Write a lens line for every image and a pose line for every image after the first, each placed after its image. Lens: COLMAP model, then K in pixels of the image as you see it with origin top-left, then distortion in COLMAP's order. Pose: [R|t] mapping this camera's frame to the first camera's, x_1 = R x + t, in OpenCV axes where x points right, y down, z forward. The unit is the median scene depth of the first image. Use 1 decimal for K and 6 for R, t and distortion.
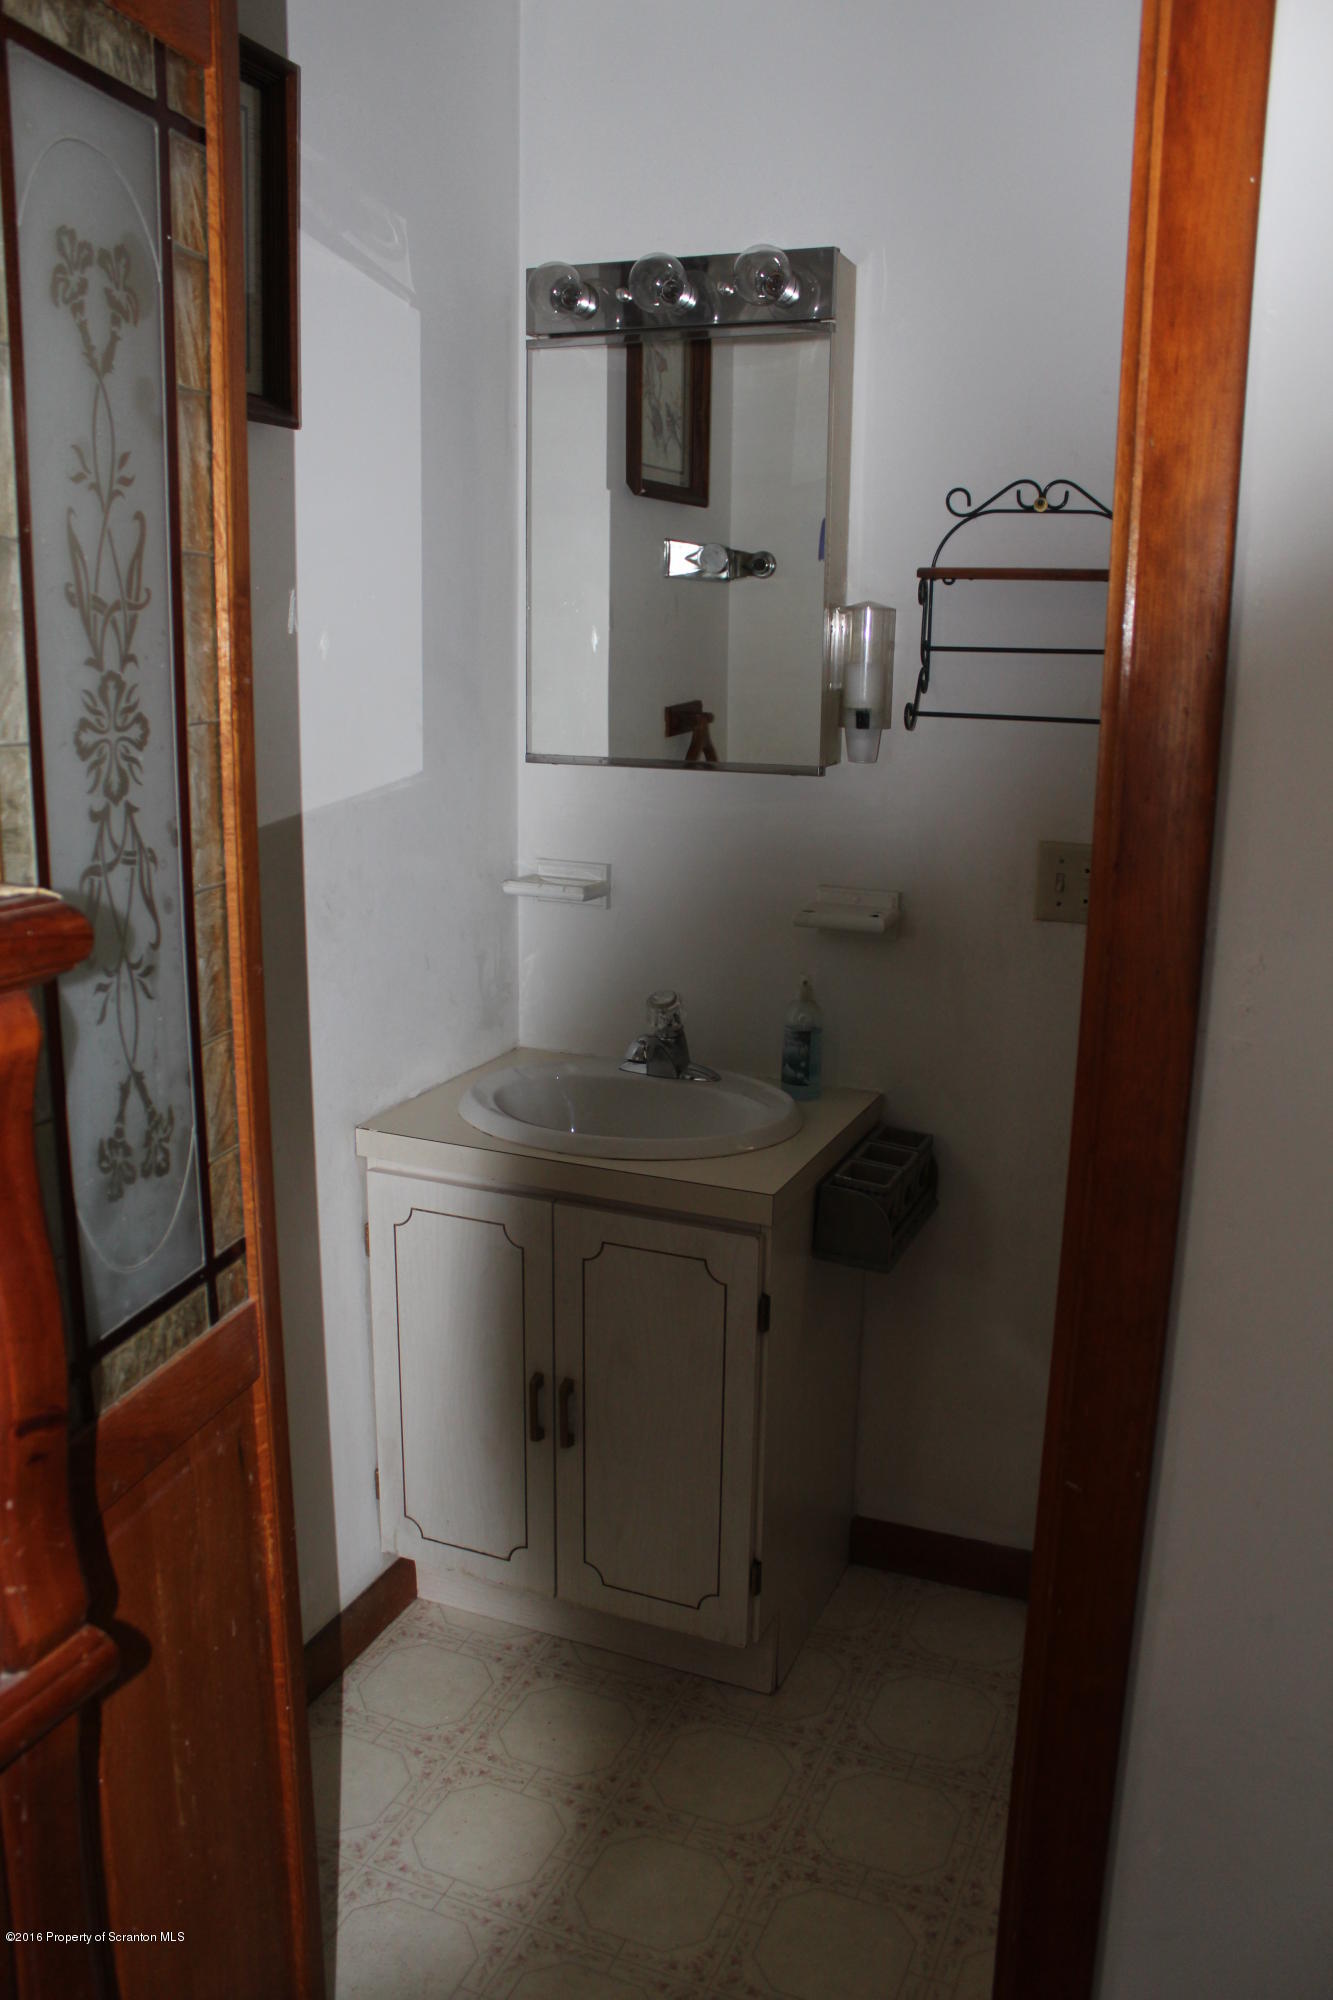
lens RADIAL K [[1643.0, 0, 666.5], [0, 1643.0, 1000.0], [0, 0, 1]] dist [-0.178114, 0.172796]
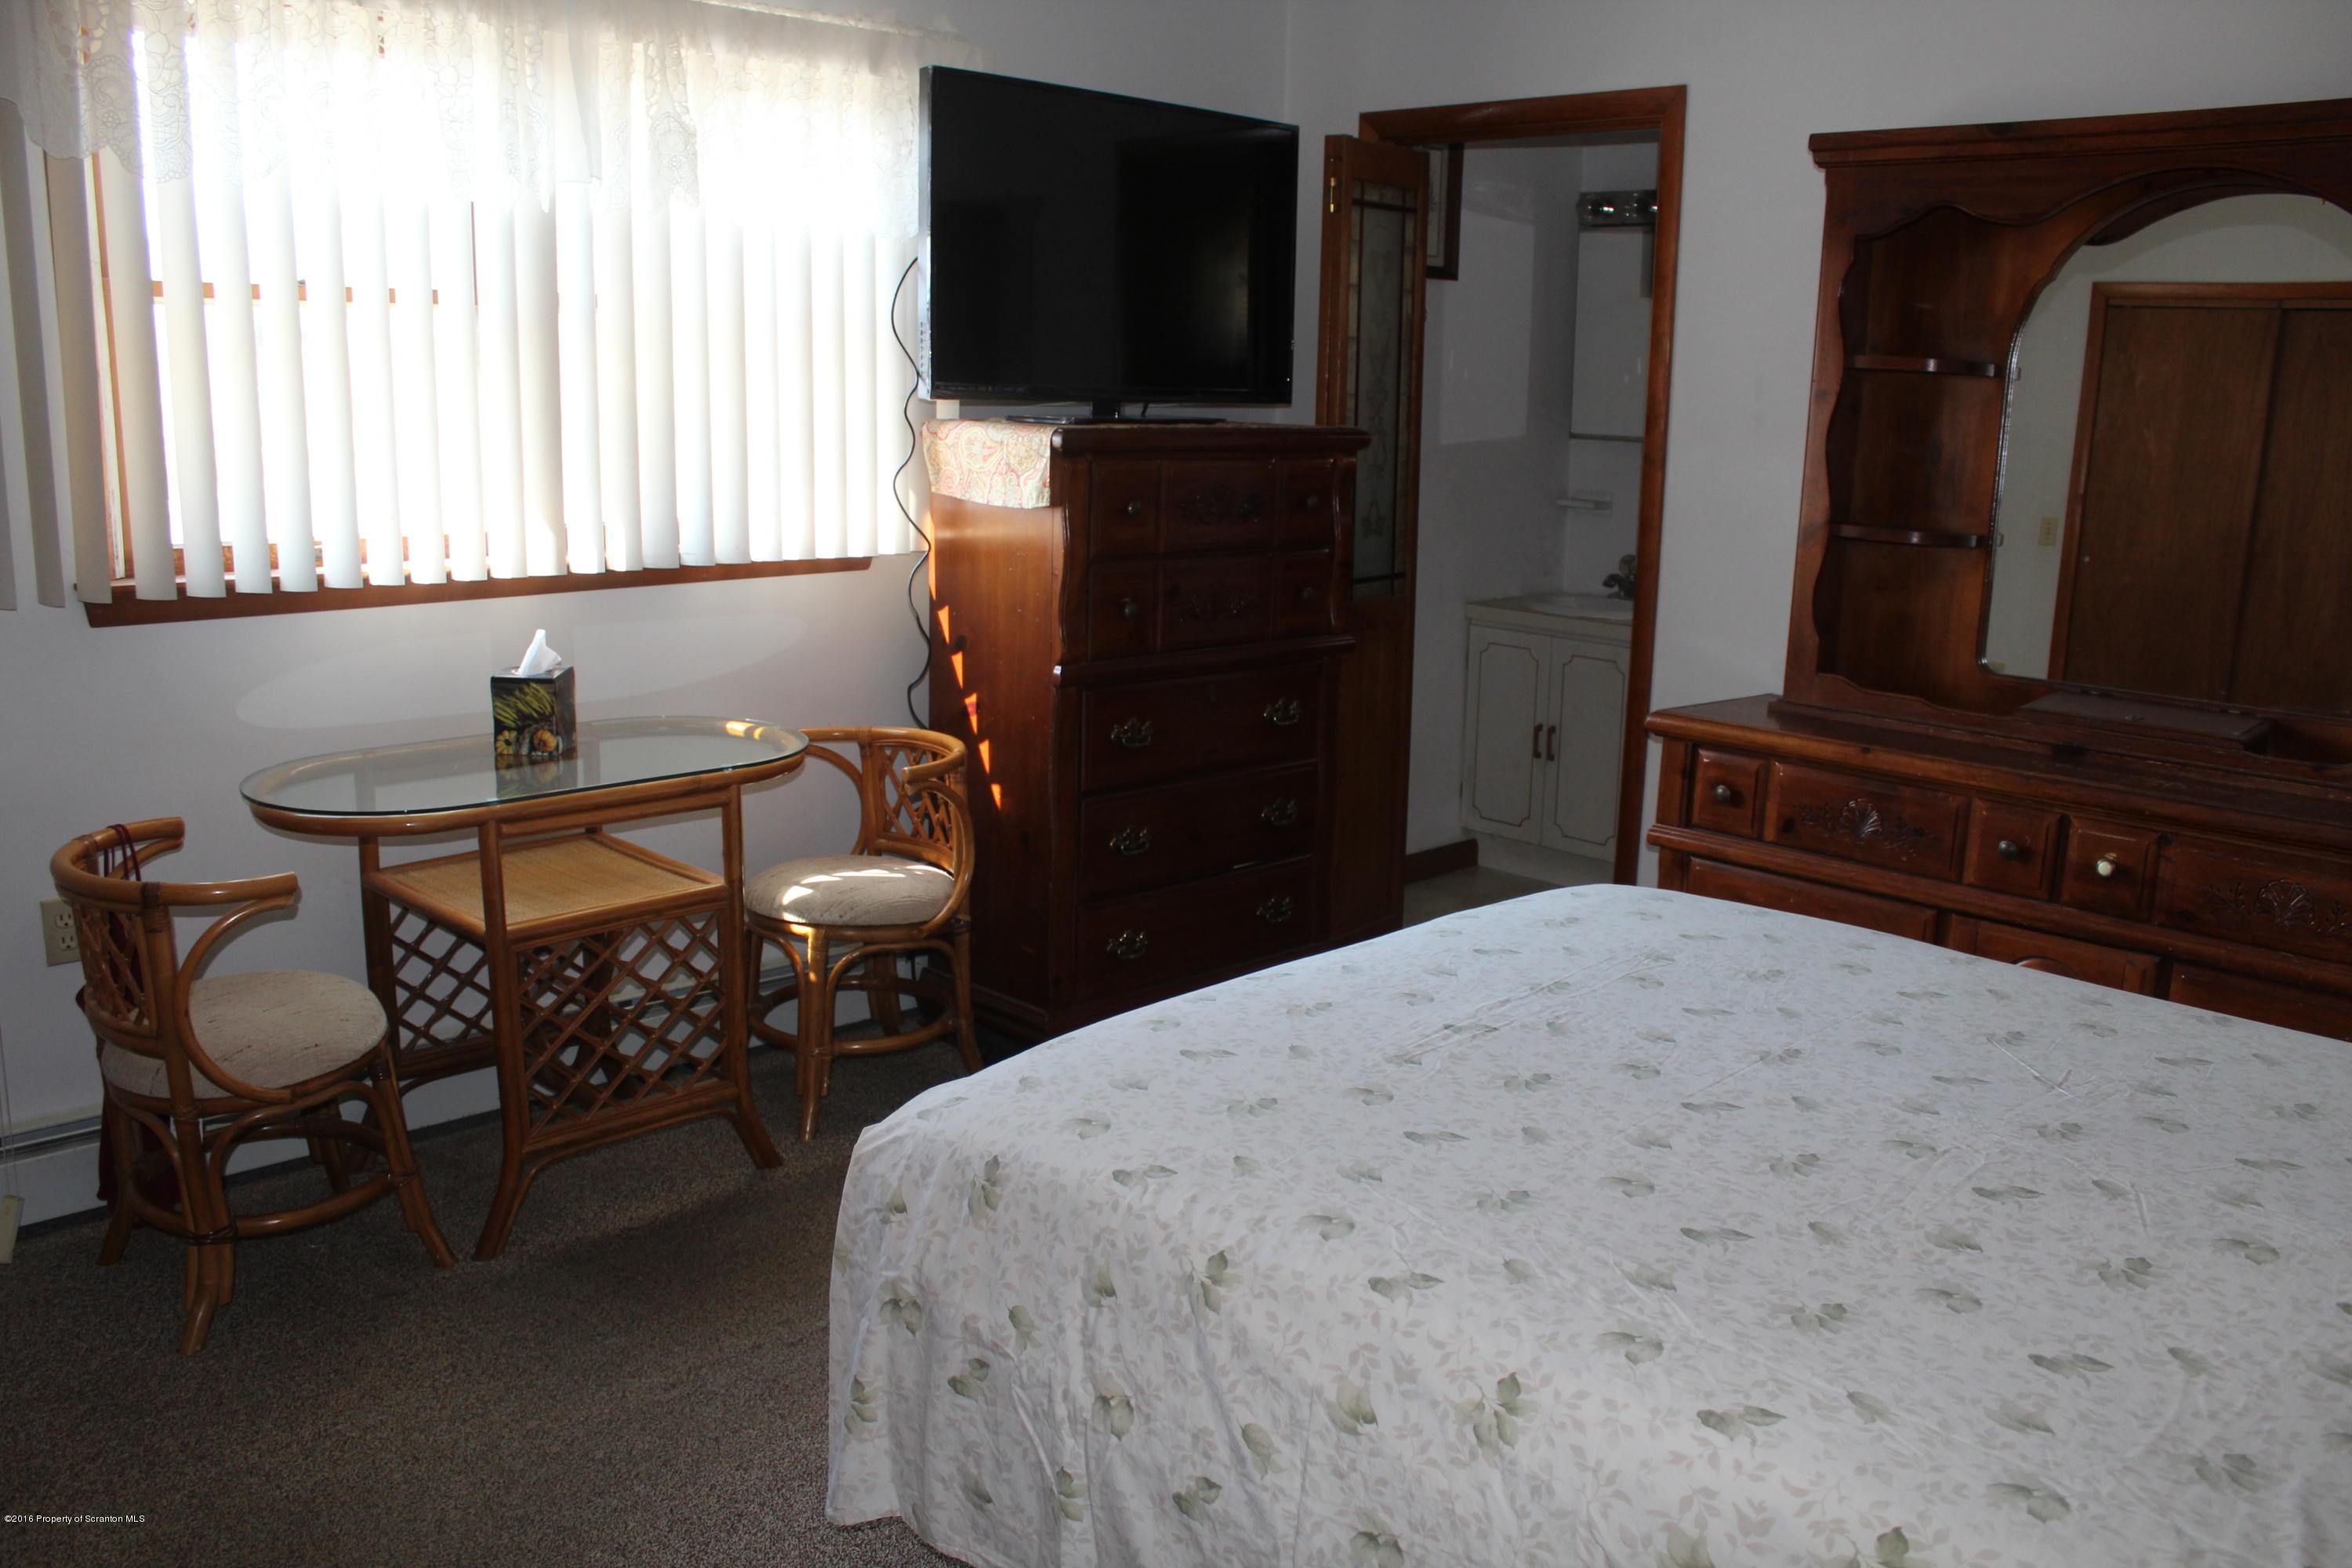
lens RADIAL K [[1932.2, 0, 1176.0], [0, 1932.2, 784.0], [0, 0, 1]] dist [-0.178114, 0.172796]
pose [[0.915456, 0.092520, -0.391639, 0.468873], [-0.092207, 0.995546, 0.019652, 0.303839], [0.391713, 0.018121, 0.919909, -1.454852]]
